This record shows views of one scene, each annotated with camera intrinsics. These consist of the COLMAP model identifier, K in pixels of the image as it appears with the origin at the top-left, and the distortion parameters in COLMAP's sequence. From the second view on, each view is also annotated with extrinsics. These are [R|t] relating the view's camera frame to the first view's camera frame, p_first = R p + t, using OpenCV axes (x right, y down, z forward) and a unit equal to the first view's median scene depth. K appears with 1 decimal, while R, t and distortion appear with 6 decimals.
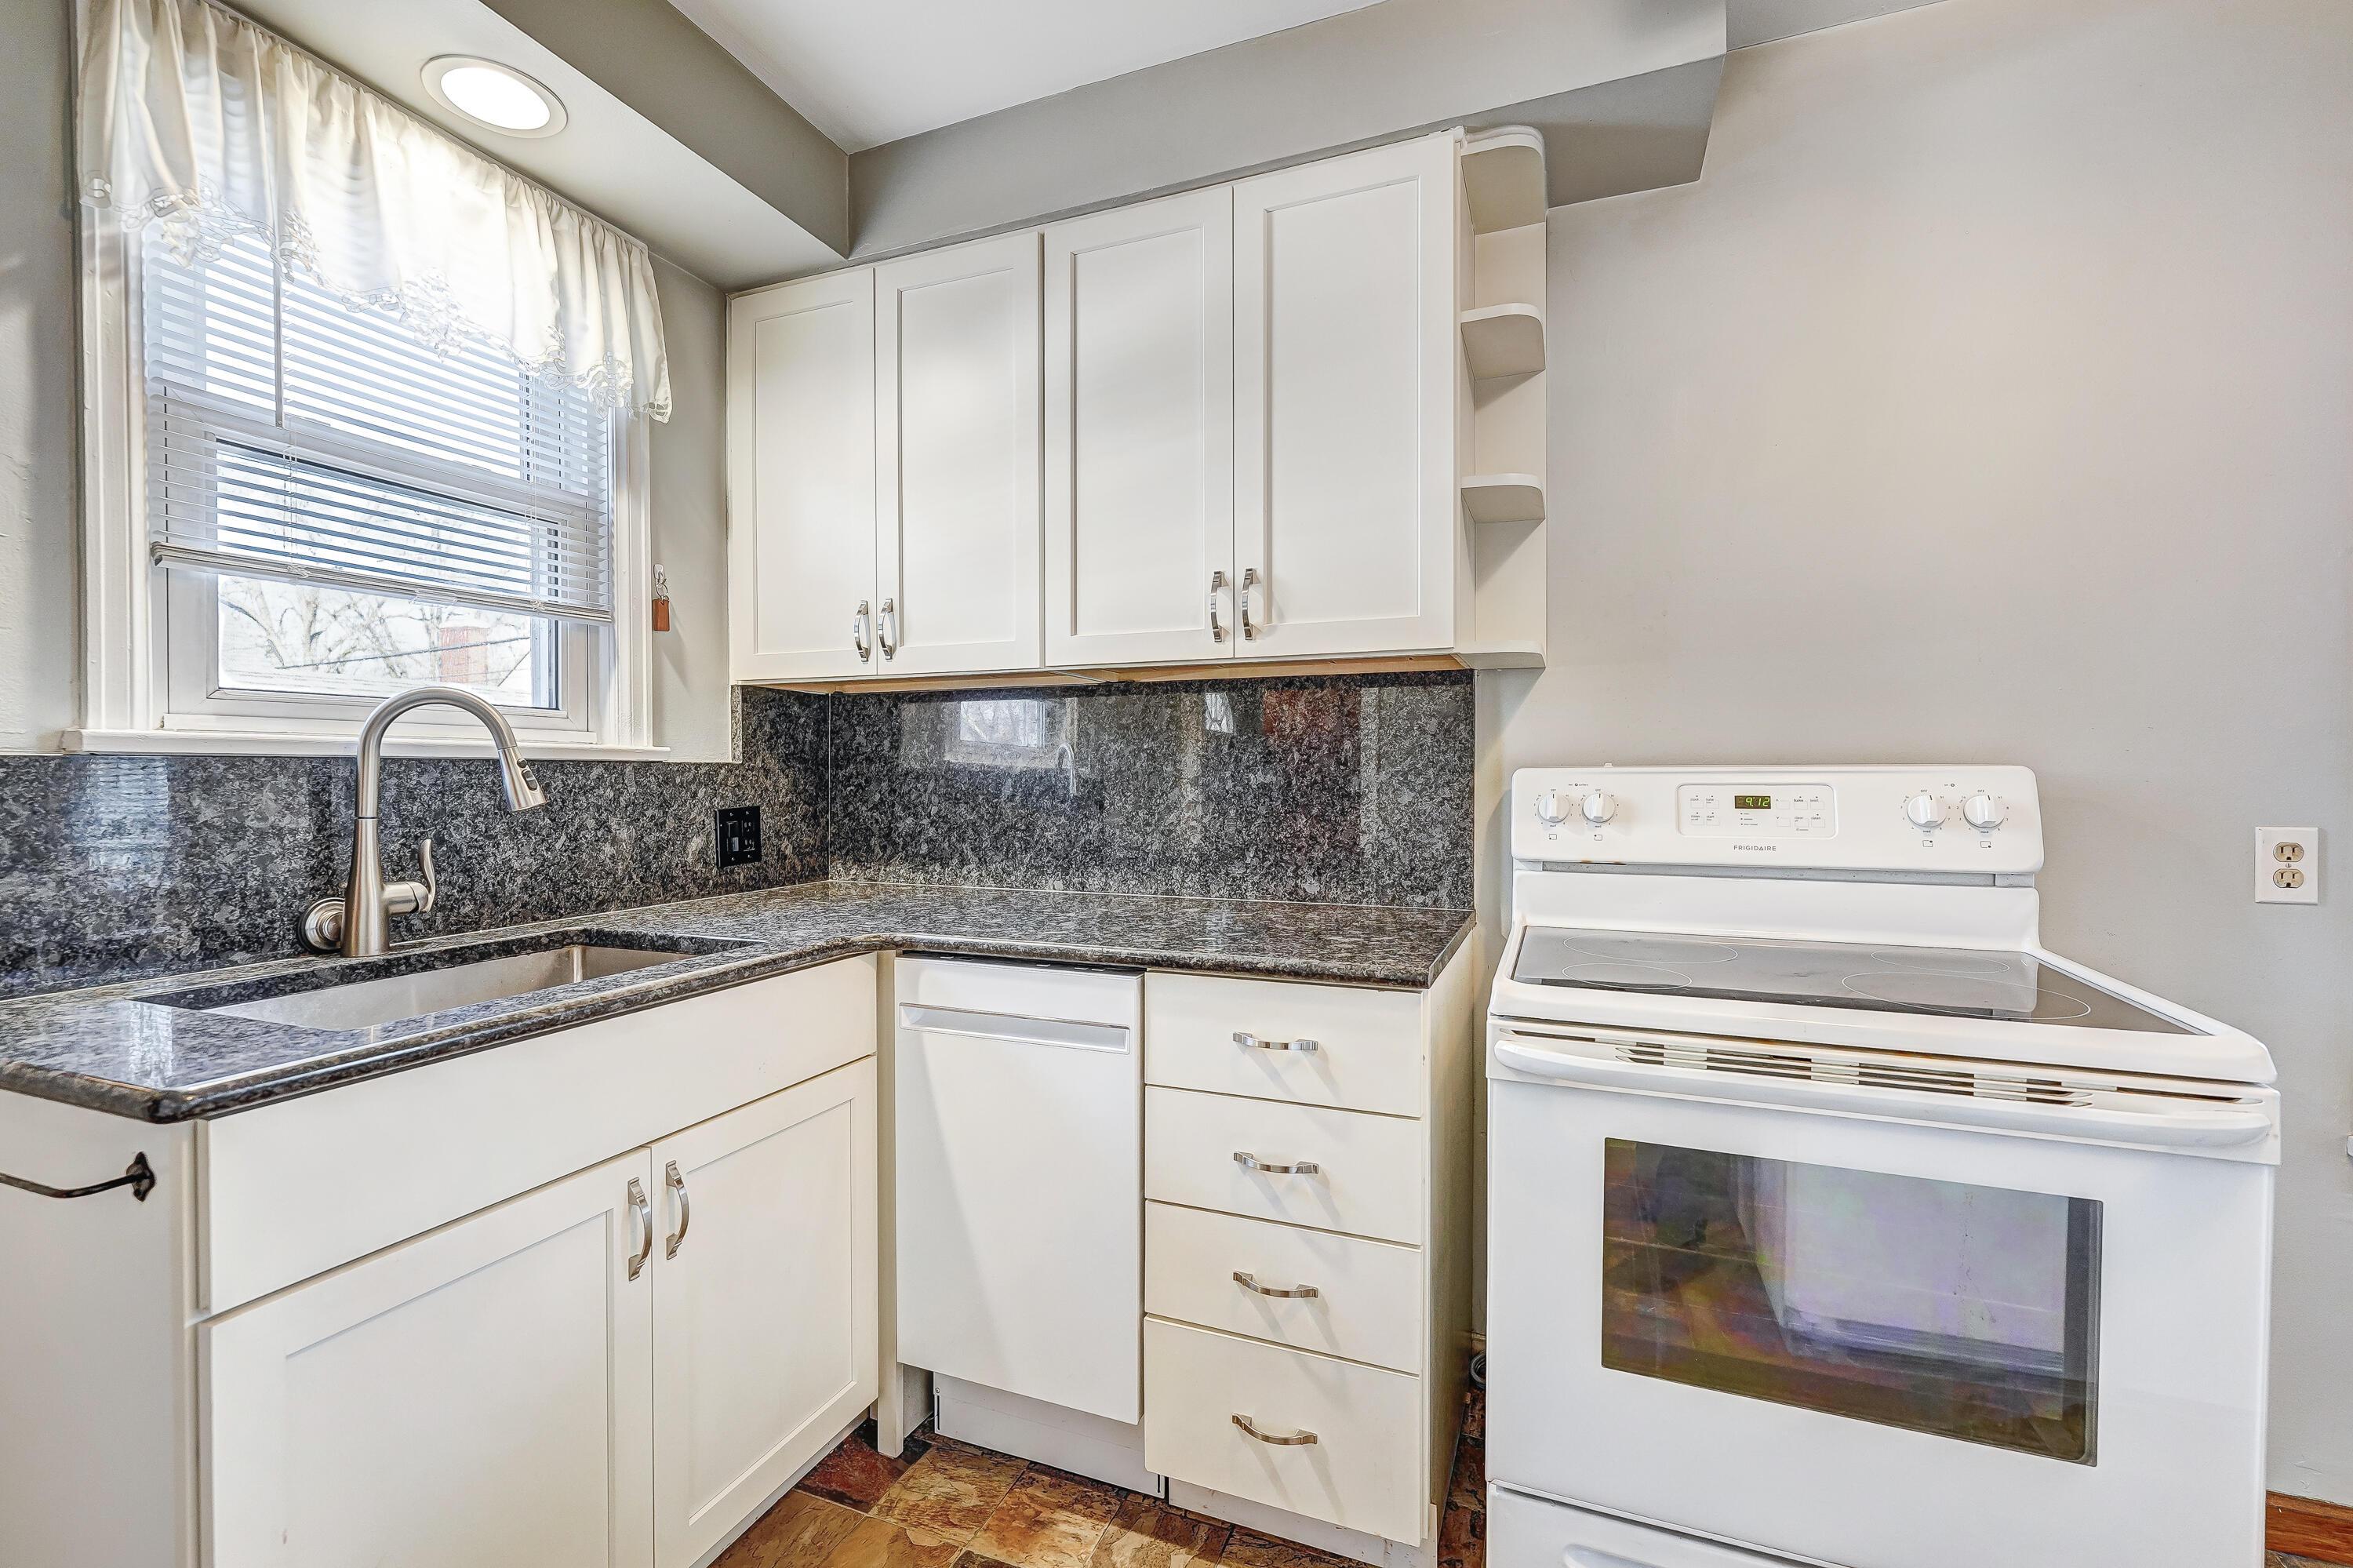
lens RADIAL K [[1006.0, 0, 1173.4], [0, 1006.0, 780.8], [0, 0, 1]] dist [0.001902, 0.000270]
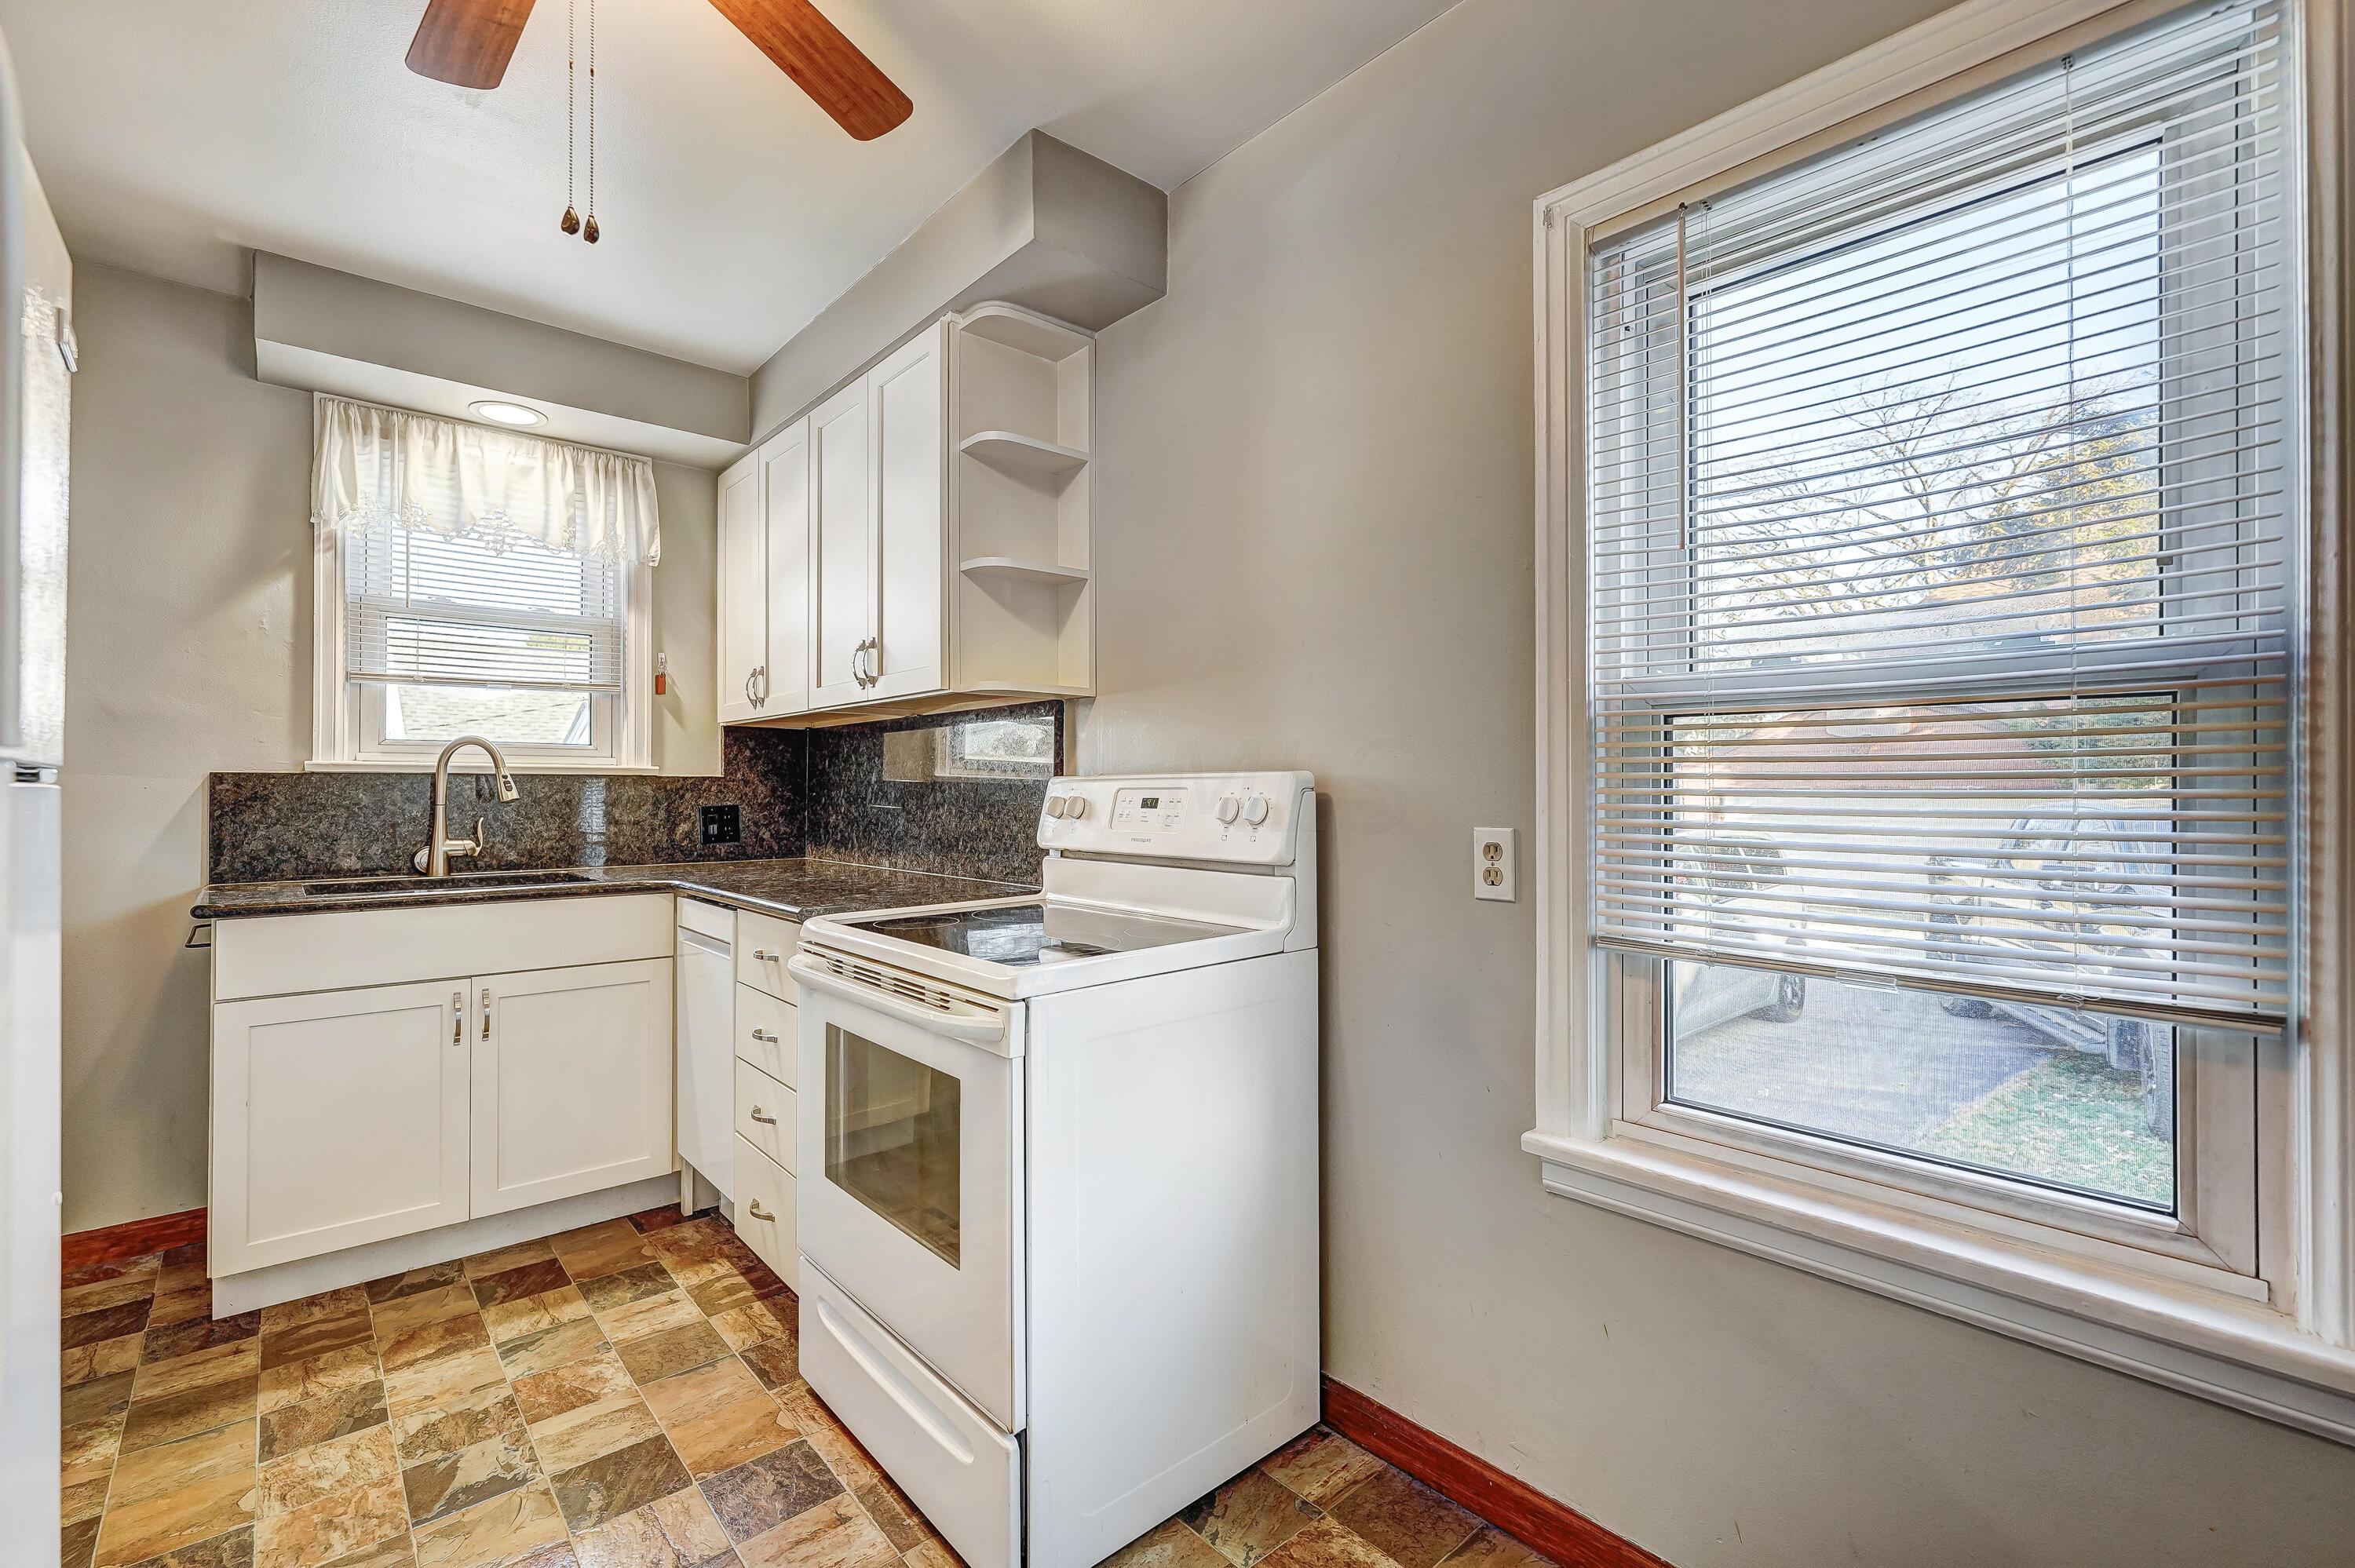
lens RADIAL K [[1006.7, 0, 1179.6], [0, 1006.7, 779.7], [0, 0, 1]] dist [0.001902, 0.000270]
pose [[0.894922, -0.003908, -0.446205, 1.156936], [-0.004234, 0.999842, -0.017248, 0.013832], [0.446202, 0.017325, 0.894765, -0.079046]]
